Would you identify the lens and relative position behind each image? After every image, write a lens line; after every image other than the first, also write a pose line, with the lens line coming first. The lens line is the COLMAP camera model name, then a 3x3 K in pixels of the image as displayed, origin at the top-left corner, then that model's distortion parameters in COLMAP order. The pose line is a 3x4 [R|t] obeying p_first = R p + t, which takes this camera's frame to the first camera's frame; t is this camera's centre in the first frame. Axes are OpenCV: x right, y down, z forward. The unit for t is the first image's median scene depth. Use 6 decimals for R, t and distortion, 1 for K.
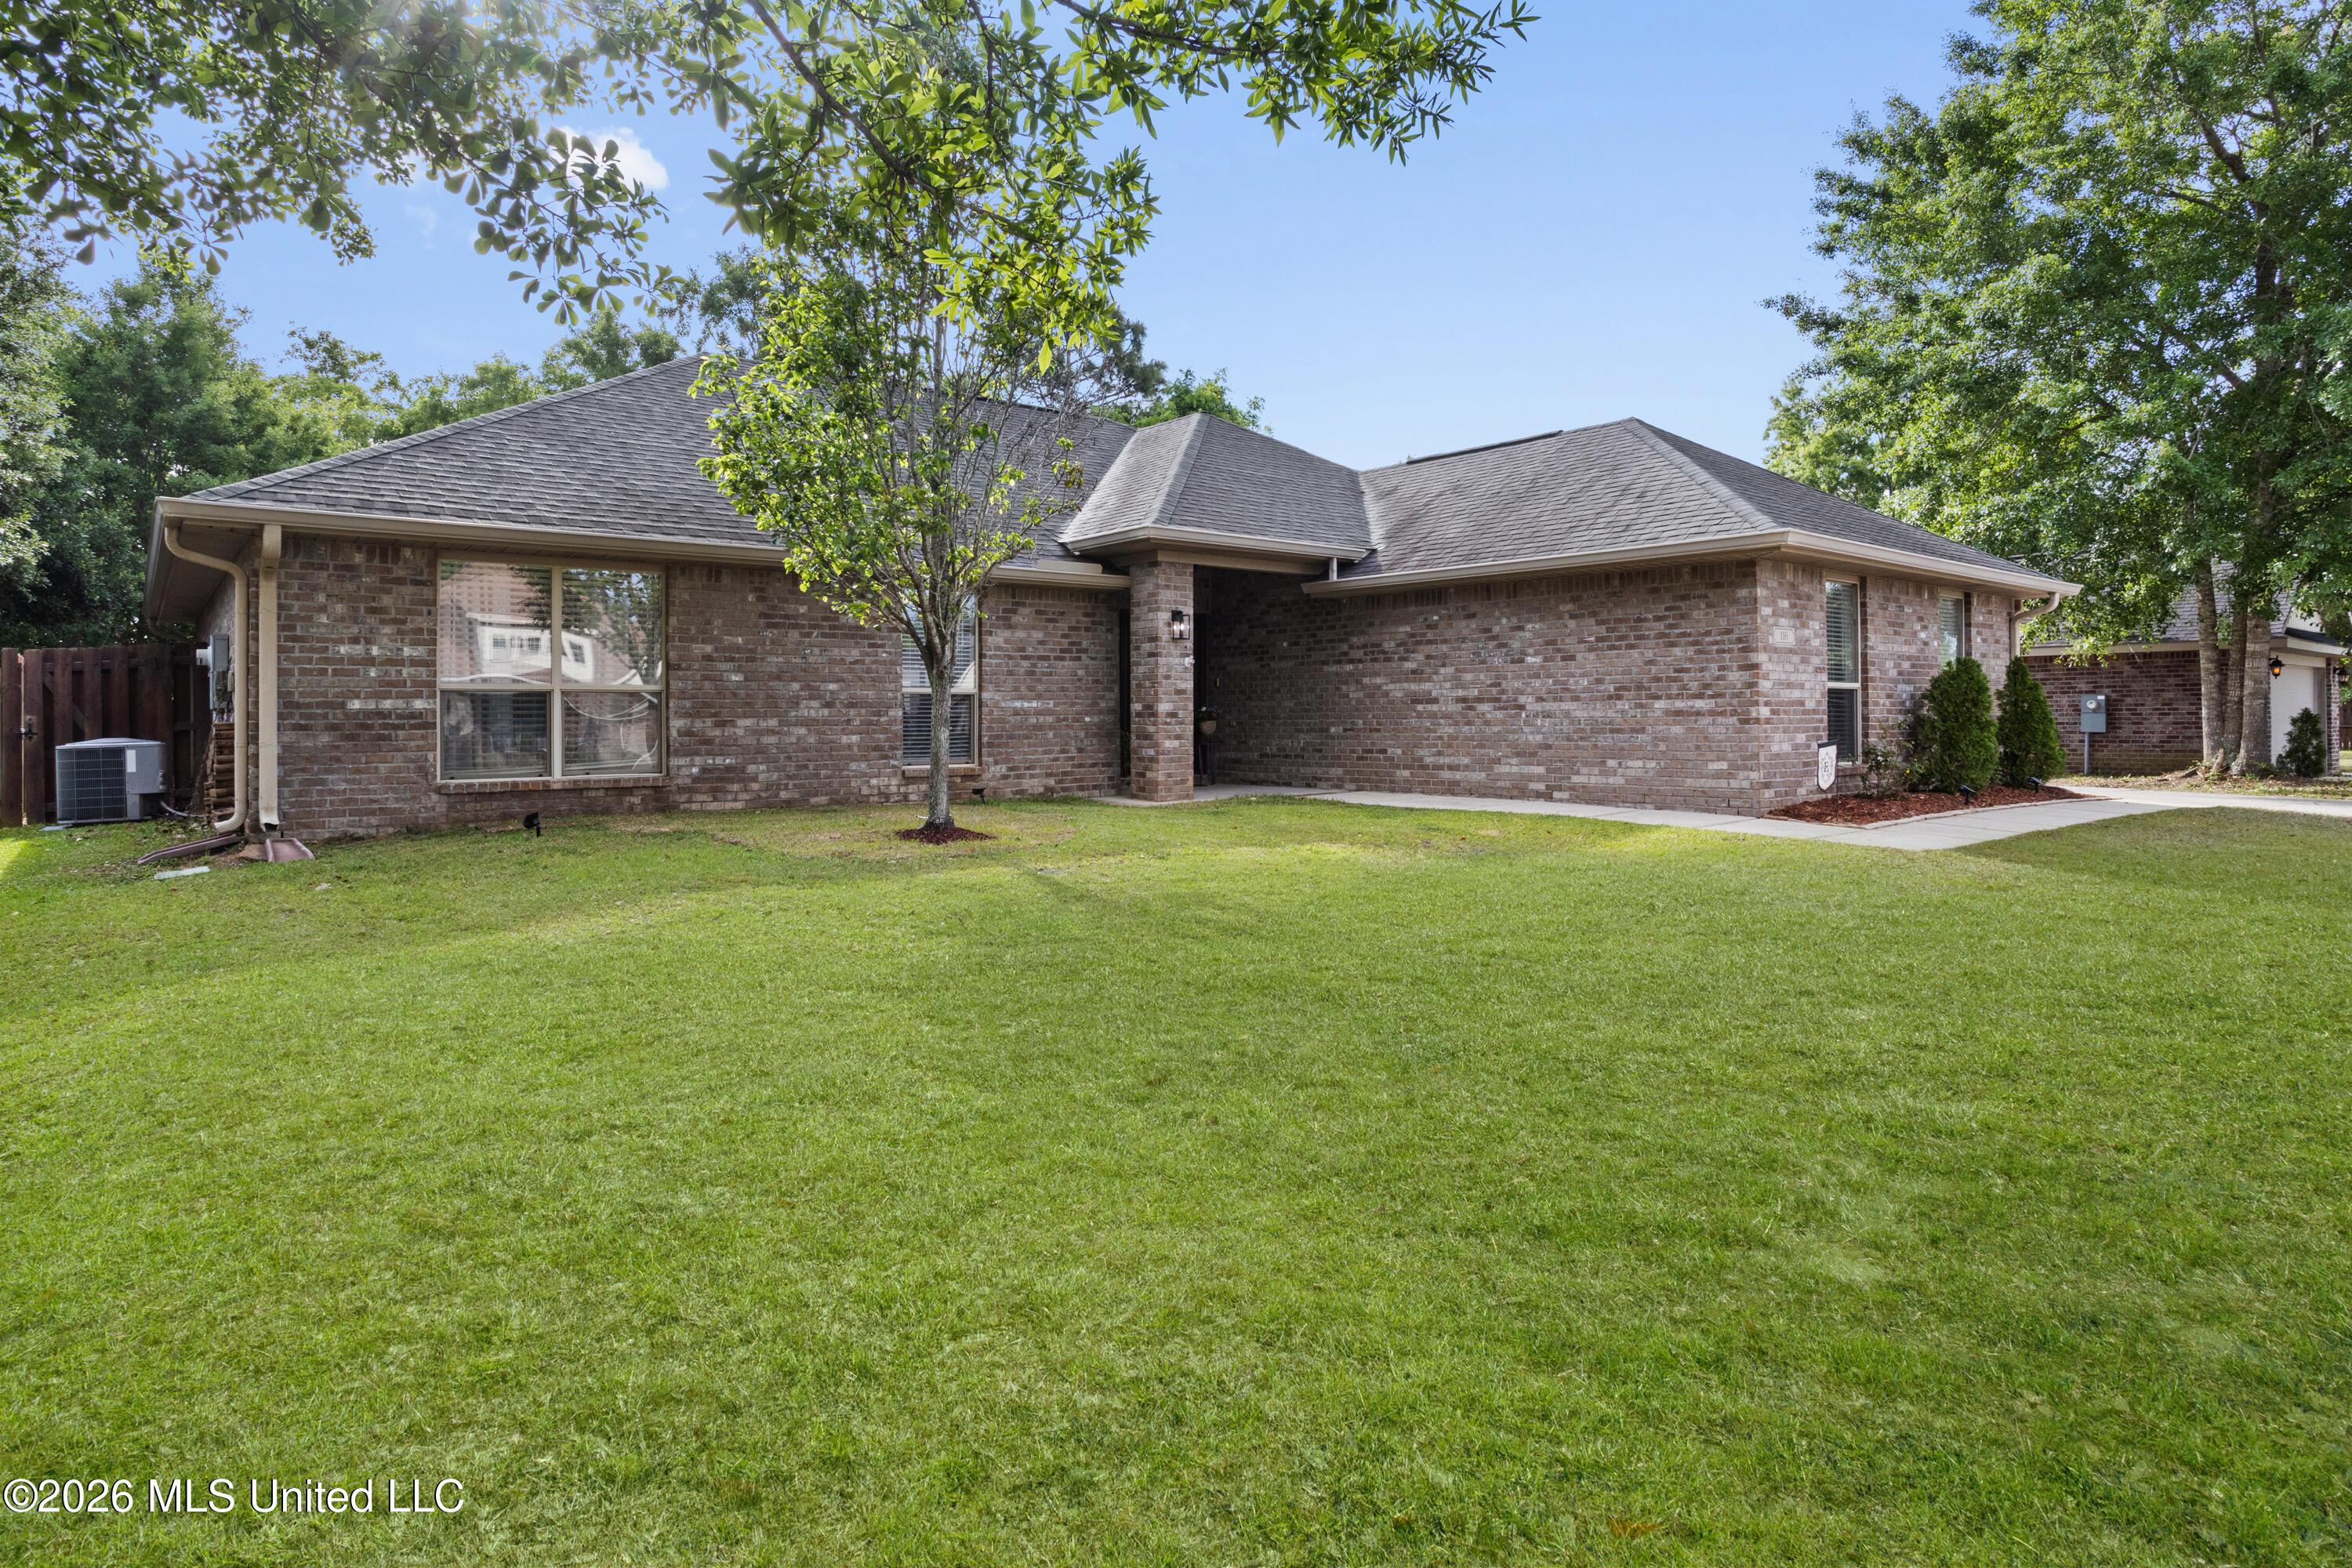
lens RADIAL K [[1309.1, 0, 1198.1], [0, 1309.1, 739.8], [0, 0, 1]] dist [-0.019218, 0.009619]
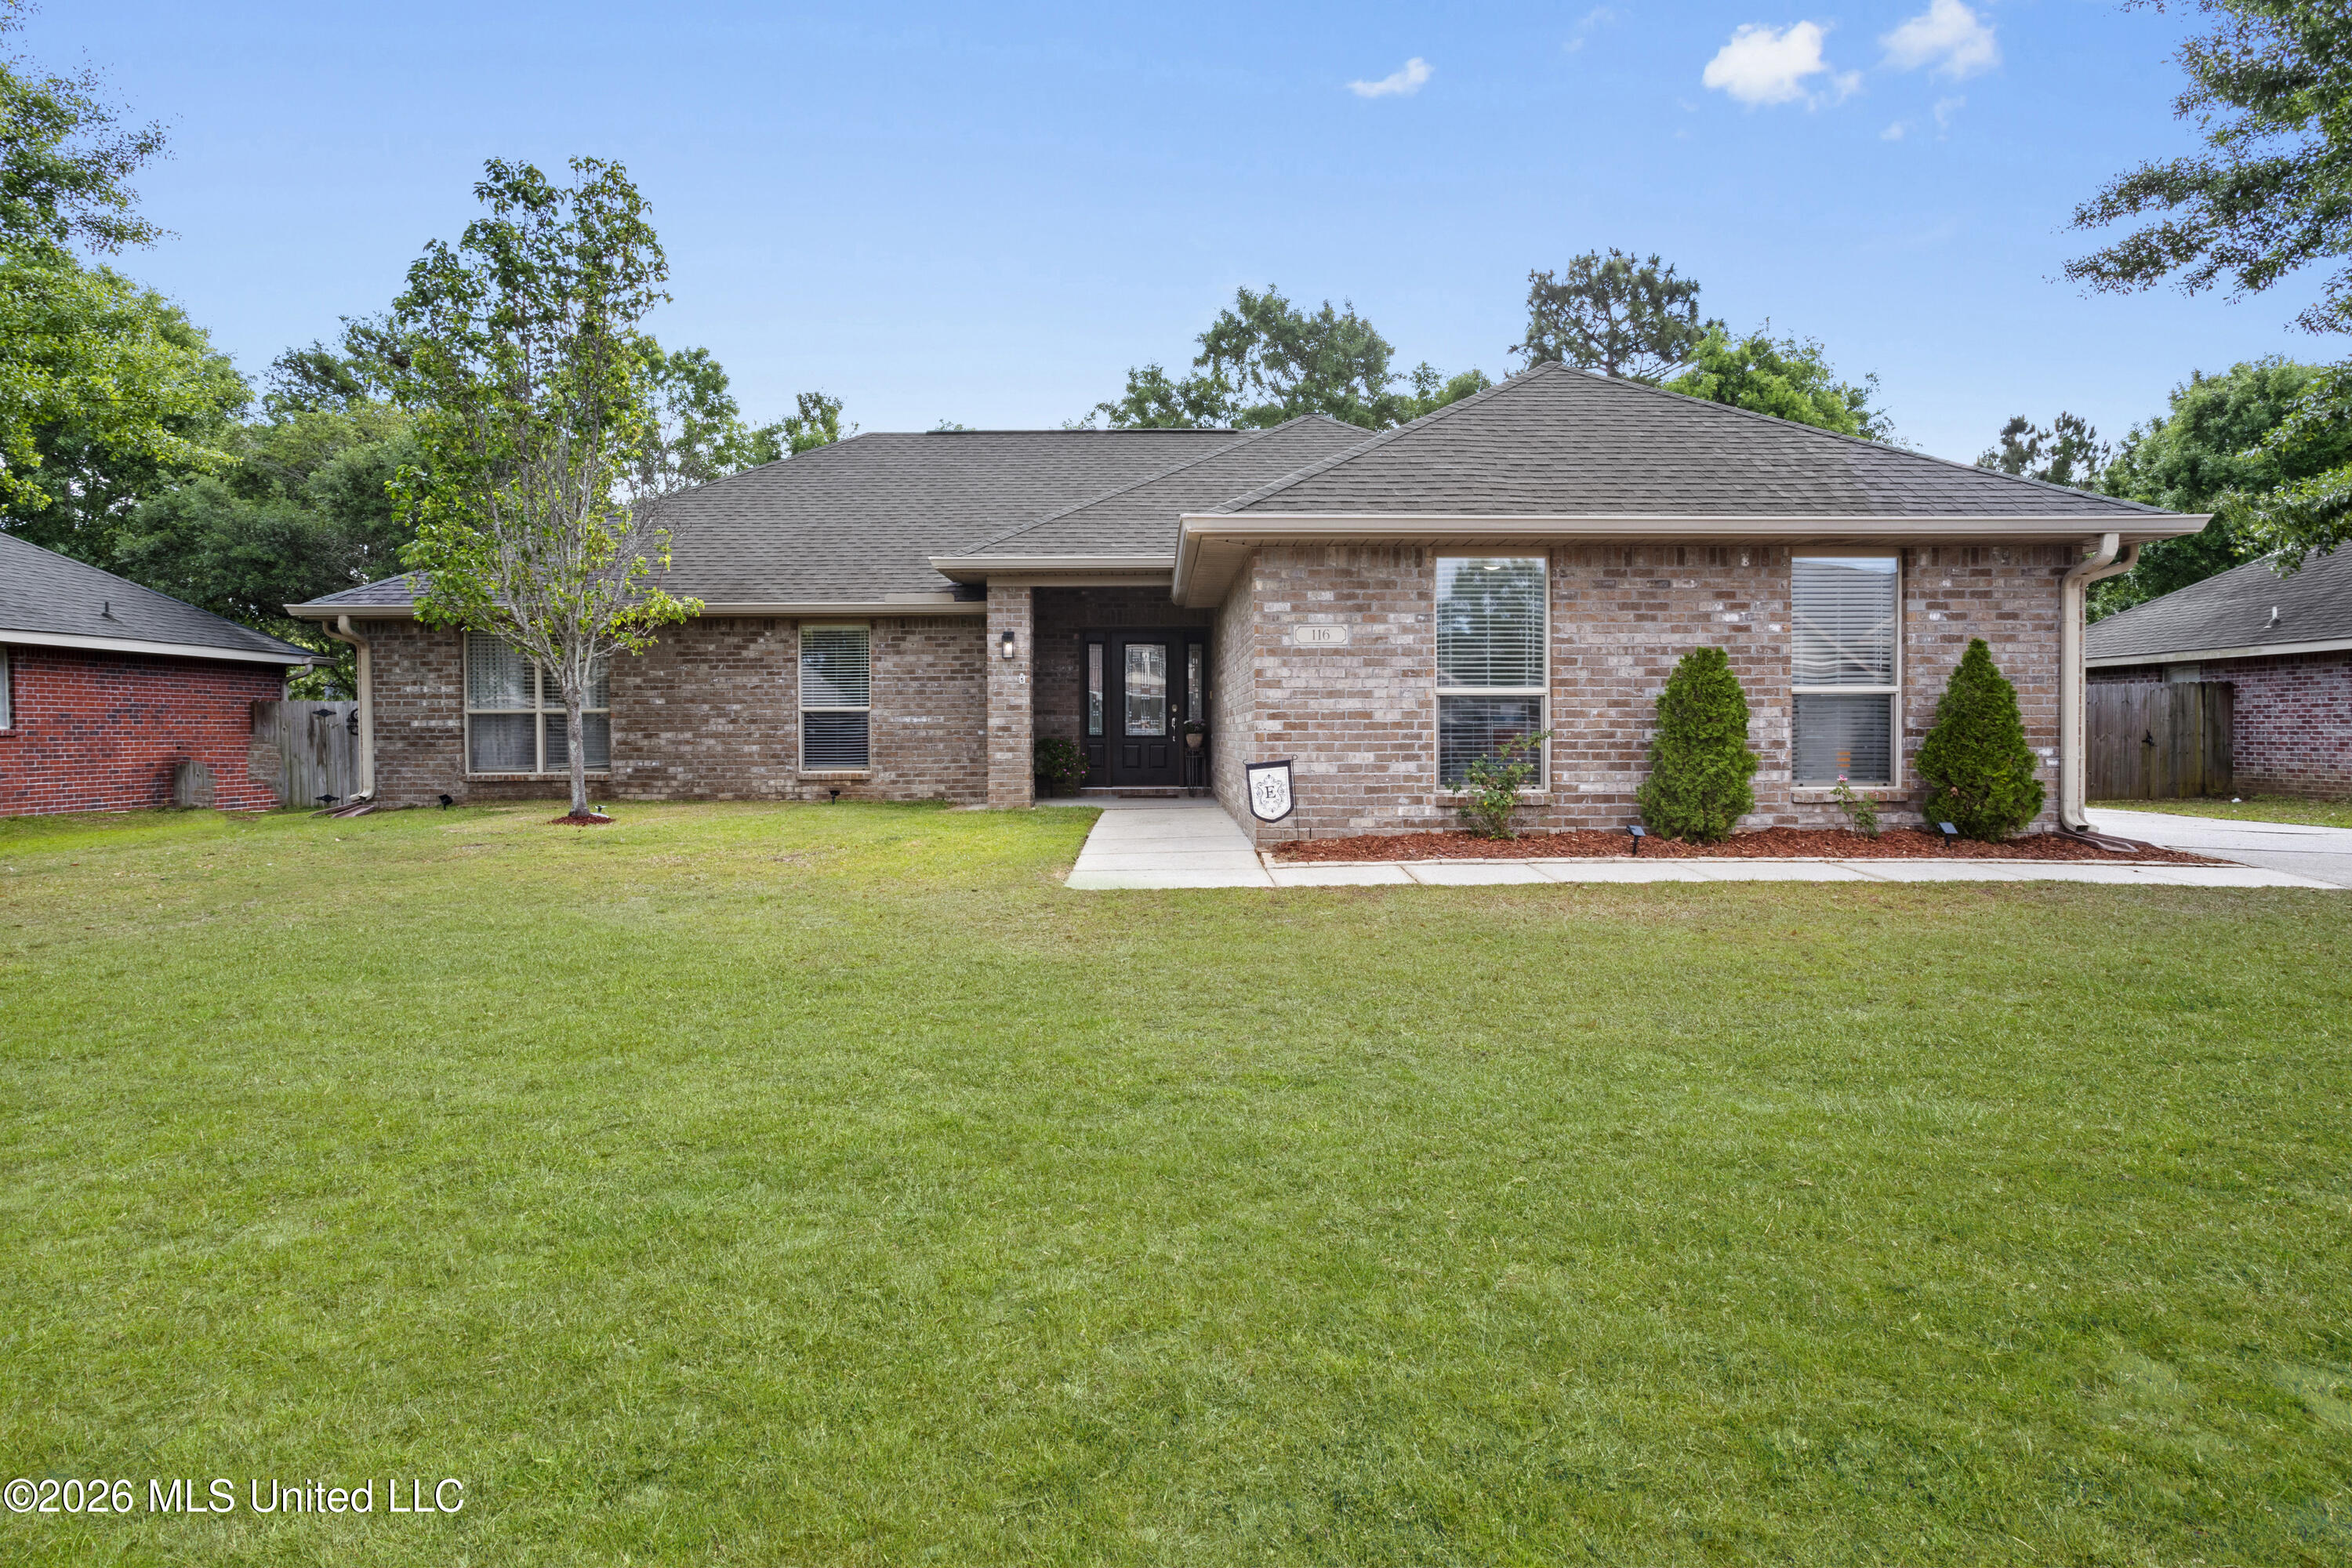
lens RADIAL K [[1340.1, 0, 1183.1], [0, 1340.1, 779.7], [0, 0, 1]] dist [-0.022425, 0.006754]
pose [[0.774146, 0.023943, -0.632554, 0.896891], [-0.010210, 0.999627, 0.025342, -0.007540], [0.632925, -0.013159, 0.774101, 0.270281]]
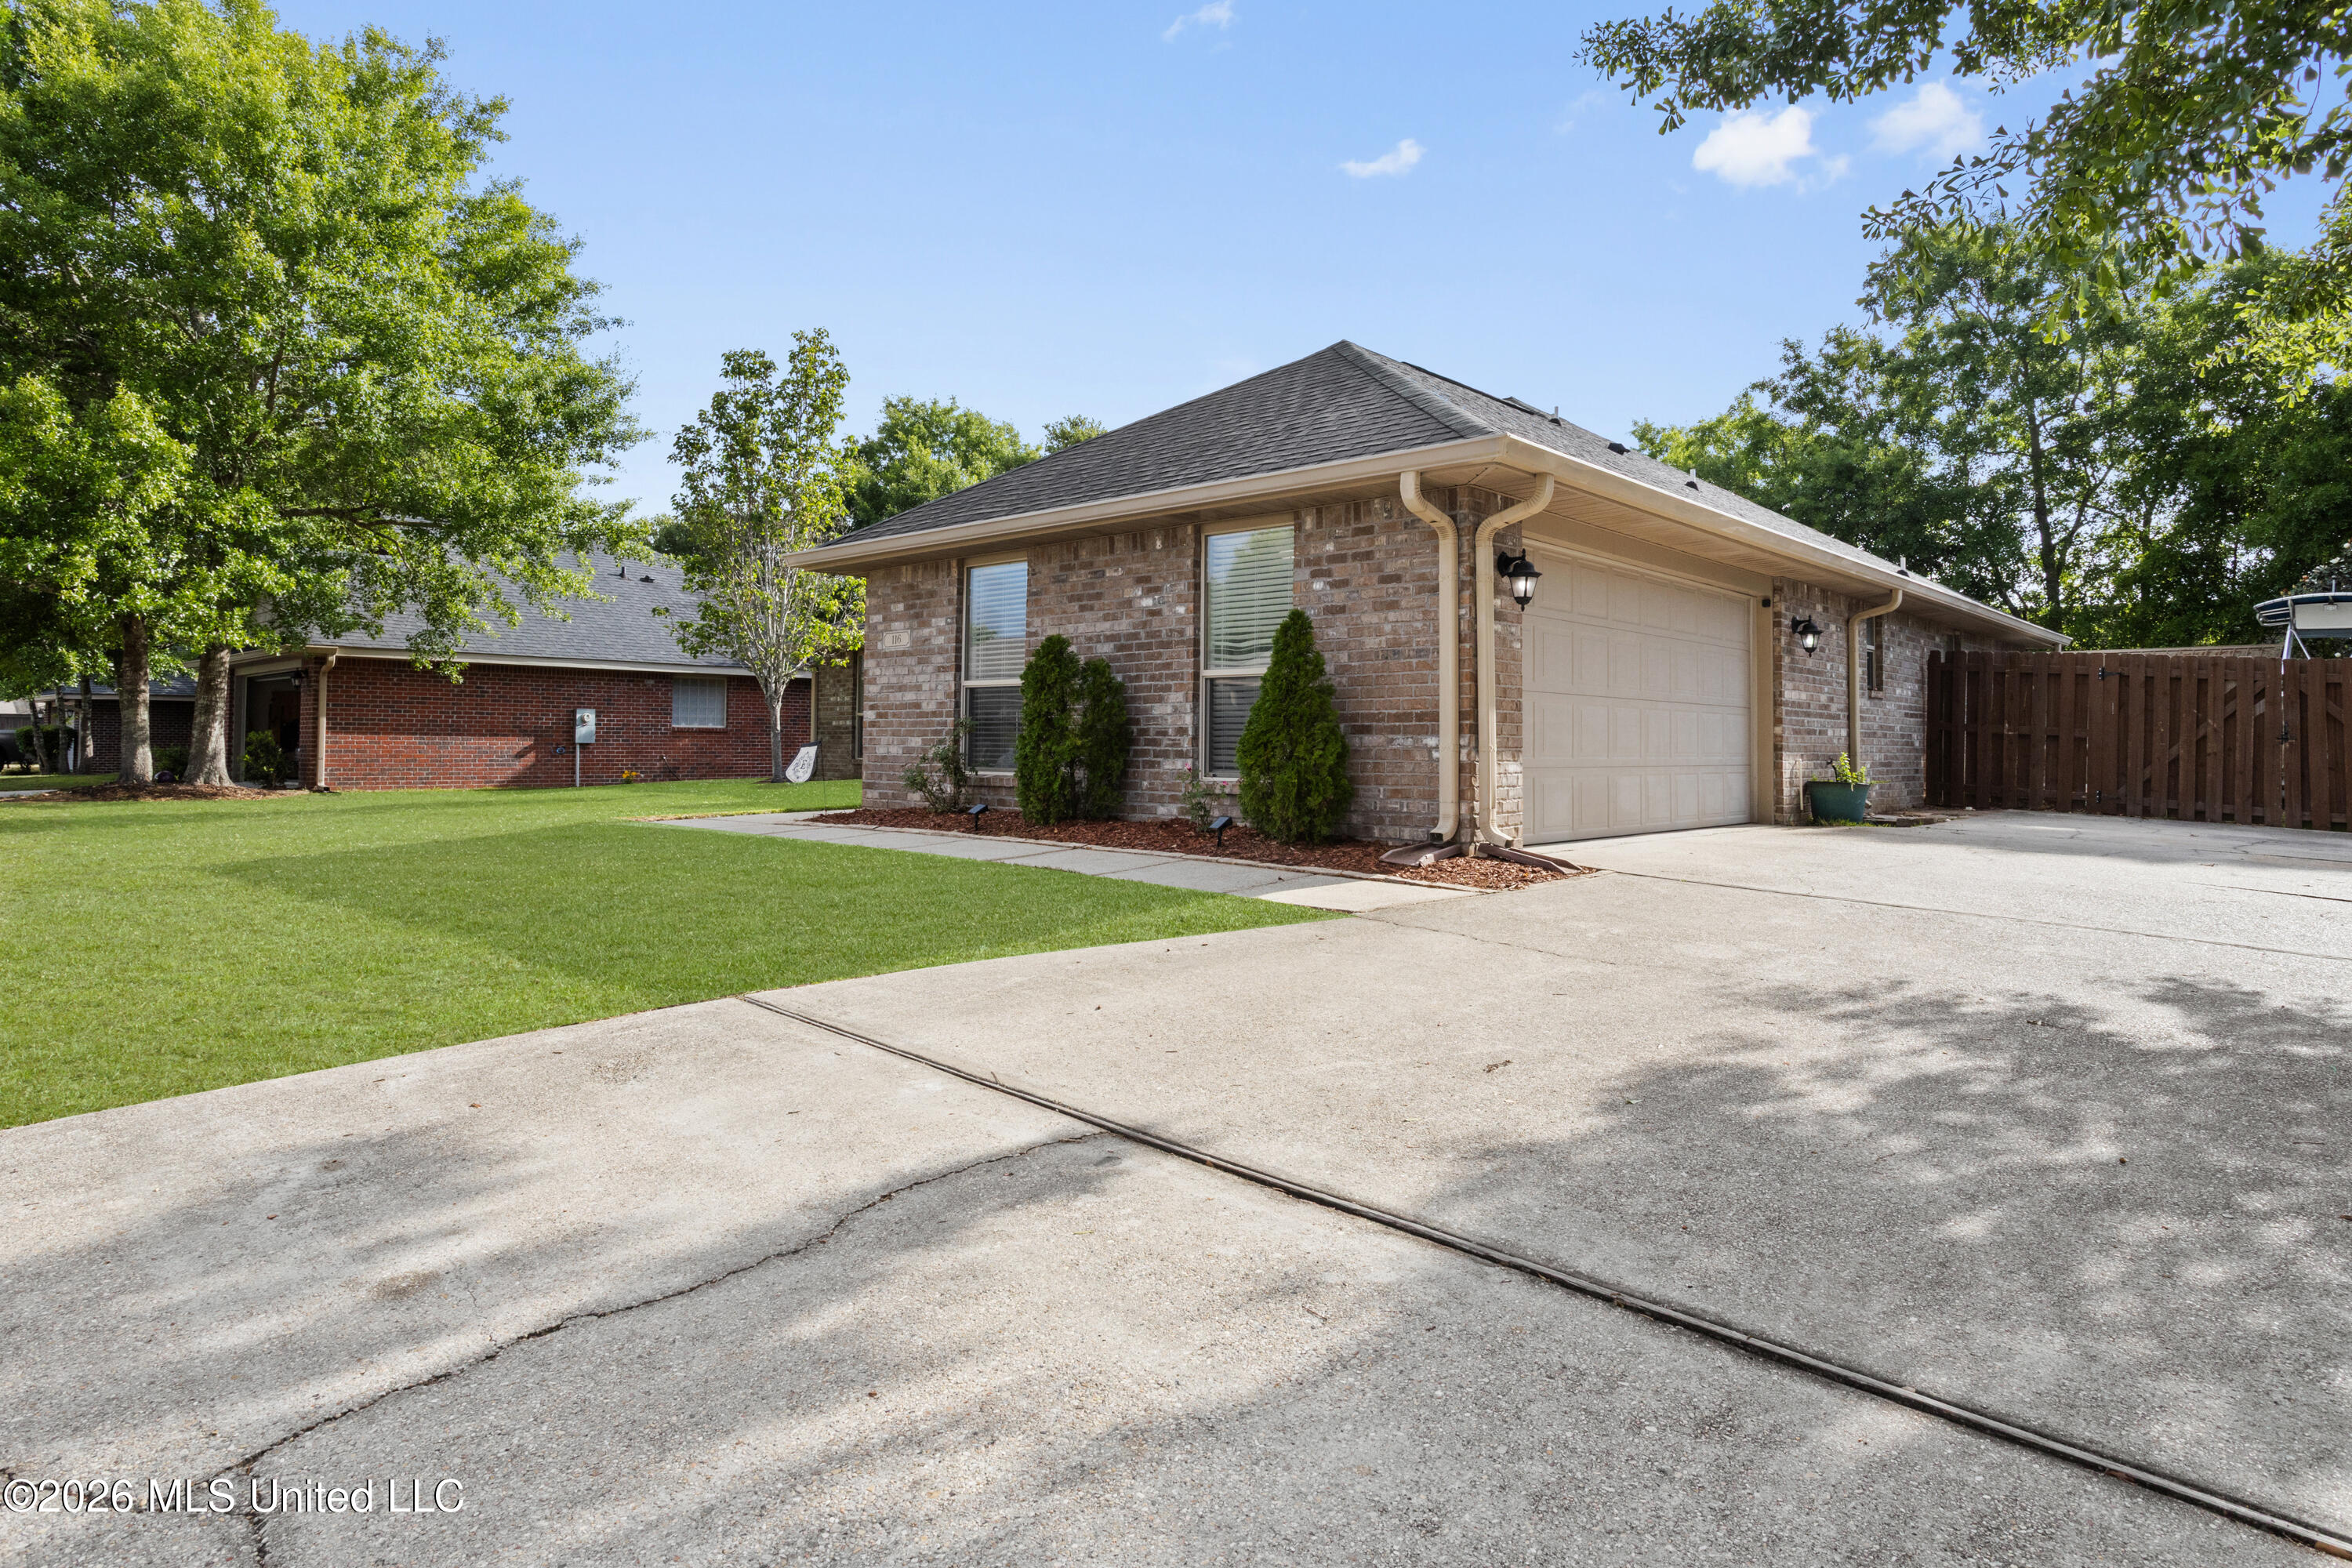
lens RADIAL K [[1340.1, 0, 1174.4], [0, 1340.1, 758.8], [0, 0, 1]] dist [-0.022425, 0.006754]
pose [[0.129747, 0.014480, -0.991441, 1.454250], [-0.025620, 0.999608, 0.011247, -0.004645], [0.991216, 0.023941, 0.130067, 1.046644]]
